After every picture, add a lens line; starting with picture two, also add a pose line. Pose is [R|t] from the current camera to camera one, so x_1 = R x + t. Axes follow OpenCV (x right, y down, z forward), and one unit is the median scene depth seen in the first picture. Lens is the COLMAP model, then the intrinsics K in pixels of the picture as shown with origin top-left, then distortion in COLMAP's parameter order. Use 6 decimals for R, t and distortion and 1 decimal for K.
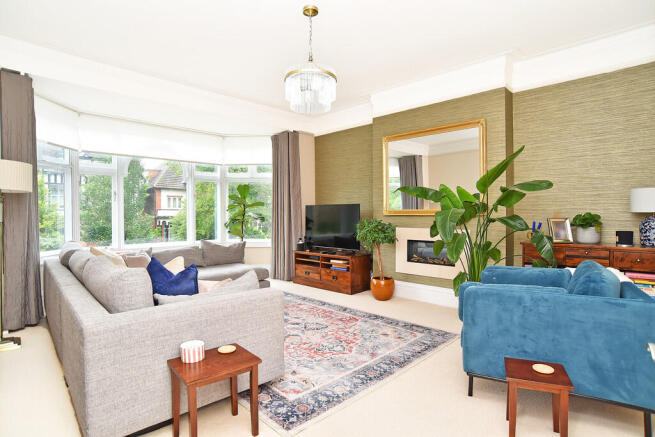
lens RADIAL K [[344.1, 0, 327.5], [0, 344.1, 218.5], [0, 0, 1]] dist [-0.063238, 0.000160]
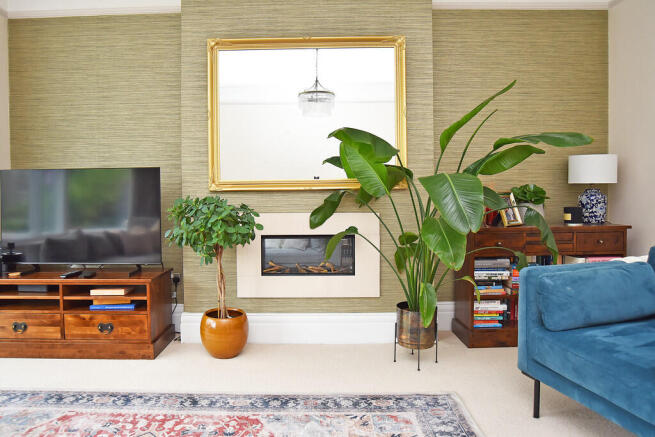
lens RADIAL K [[463.2, 0, 327.4], [0, 463.2, 202.5], [0, 0, 1]] dist [-0.111126, 0.081758]
pose [[0.721744, -0.012798, 0.692041, -0.199081], [0.016549, 0.999862, 0.001232, 0.011299], [-0.691962, 0.010563, 0.721857, 0.407413]]
